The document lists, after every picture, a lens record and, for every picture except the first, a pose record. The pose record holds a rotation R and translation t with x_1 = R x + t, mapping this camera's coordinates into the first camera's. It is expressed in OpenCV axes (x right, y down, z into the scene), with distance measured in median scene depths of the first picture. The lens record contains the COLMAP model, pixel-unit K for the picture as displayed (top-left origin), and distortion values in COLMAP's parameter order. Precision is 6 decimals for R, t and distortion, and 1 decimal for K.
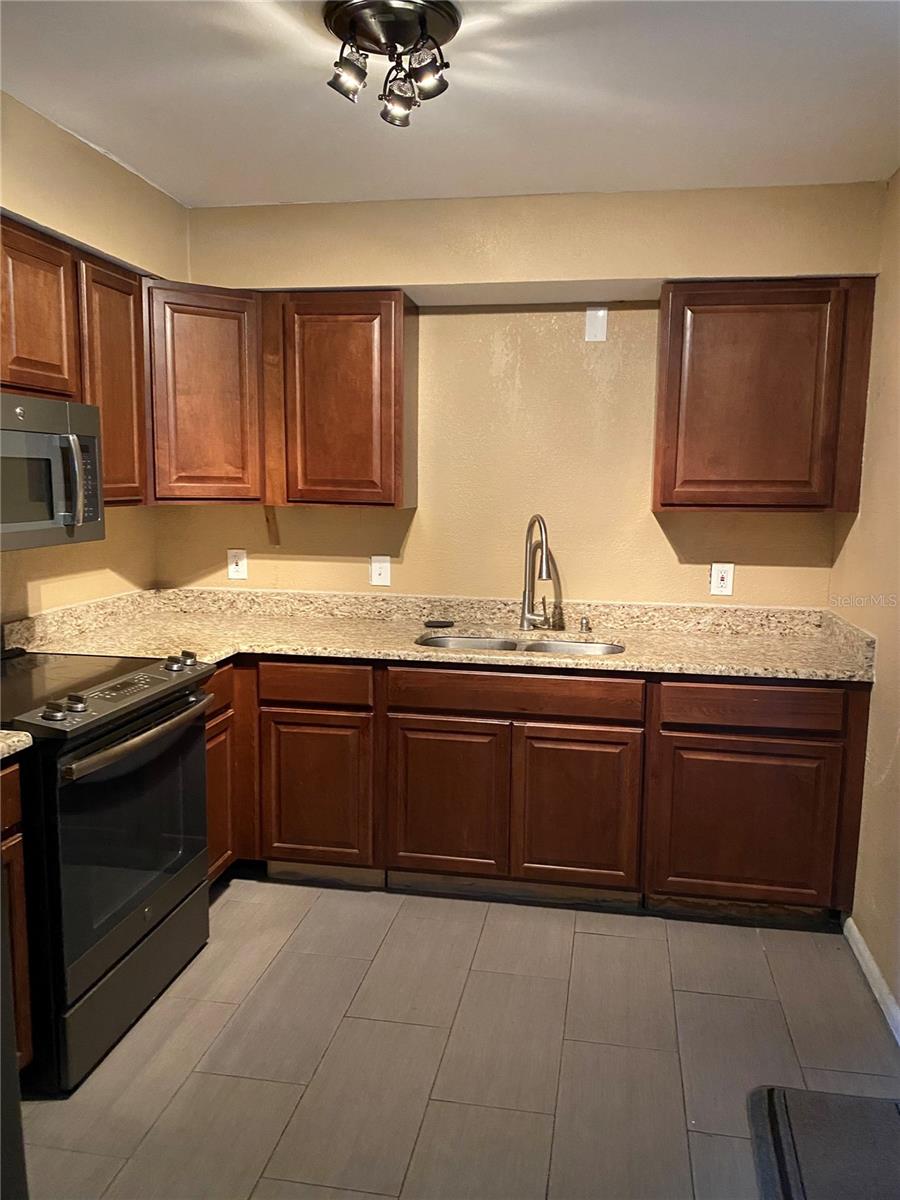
lens RADIAL K [[889.0, 0, 488.8], [0, 889.0, 608.0], [0, 0, 1]] dist [0.074490, -0.153953]
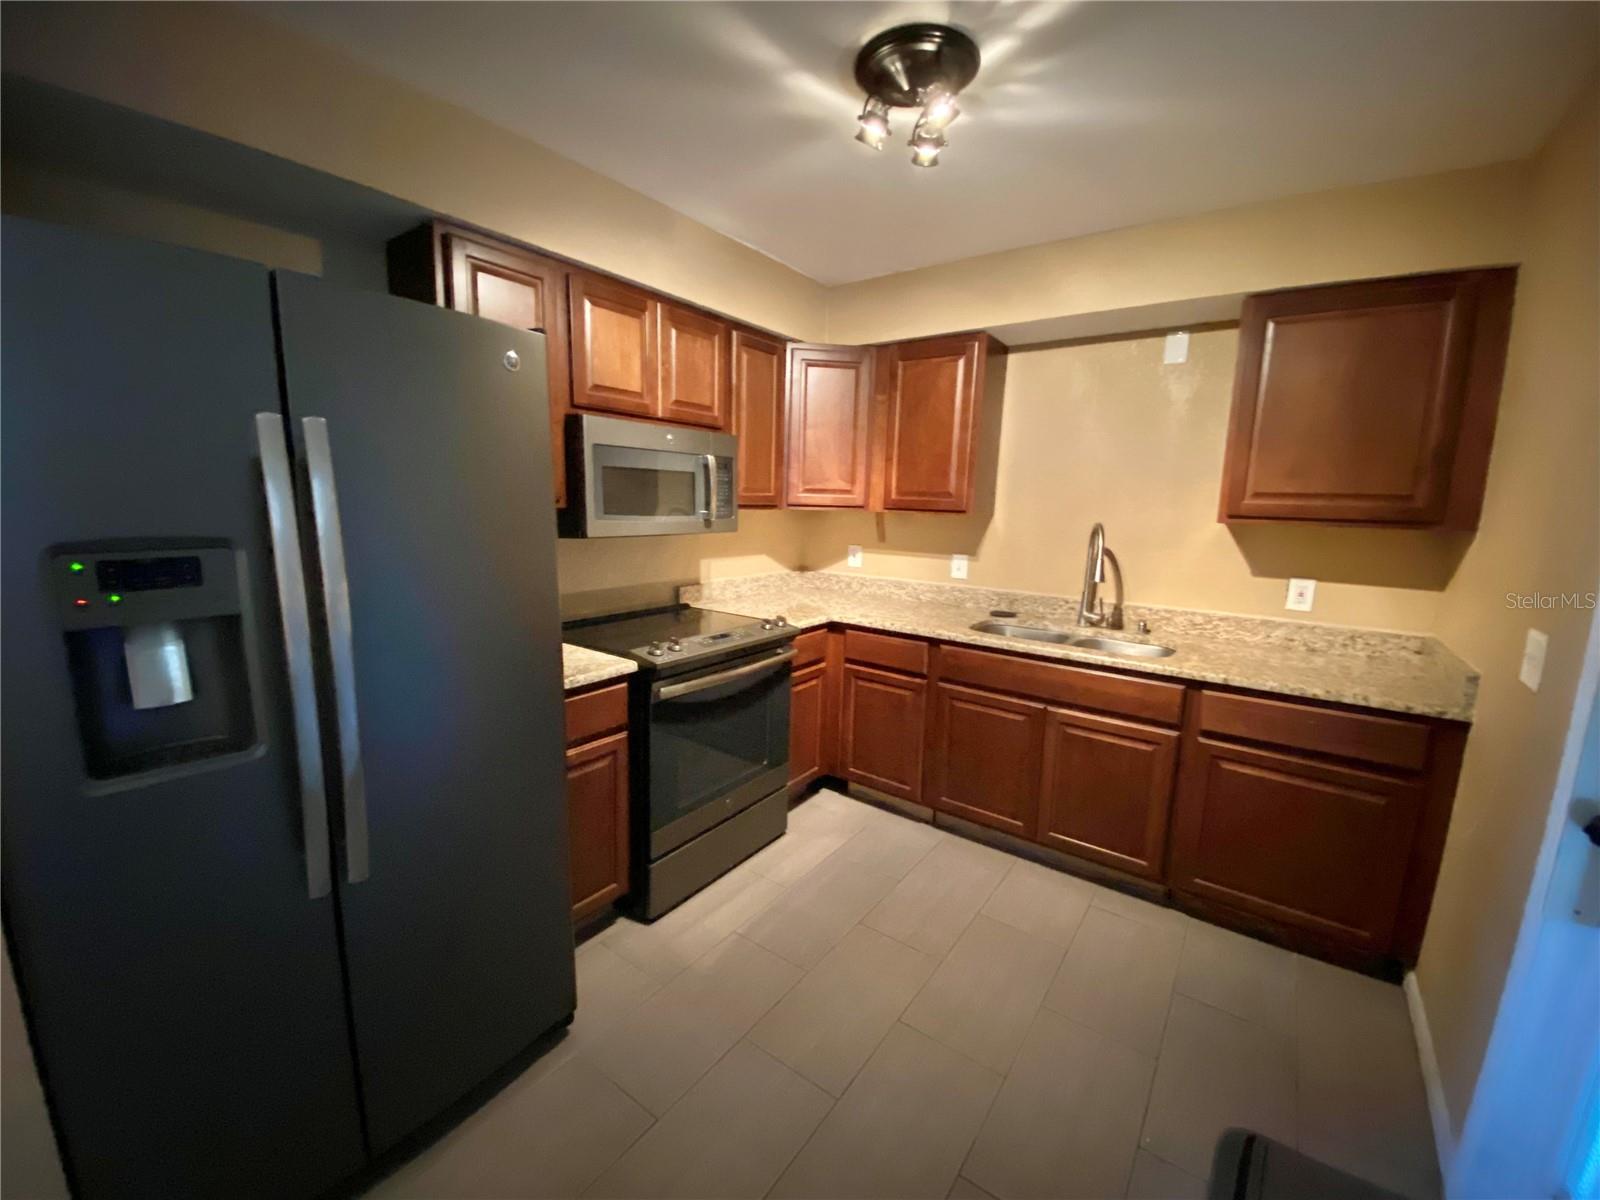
lens RADIAL K [[641.8, 0, 800.0], [0, 641.8, 600.0], [0, 0, 1]] dist [0.015217, -0.018580]
pose [[0.889688, 0.081040, -0.449319, 0.100027], [-0.076954, 0.996659, 0.027384, -0.003616], [0.450037, 0.010214, 0.892951, 0.127126]]
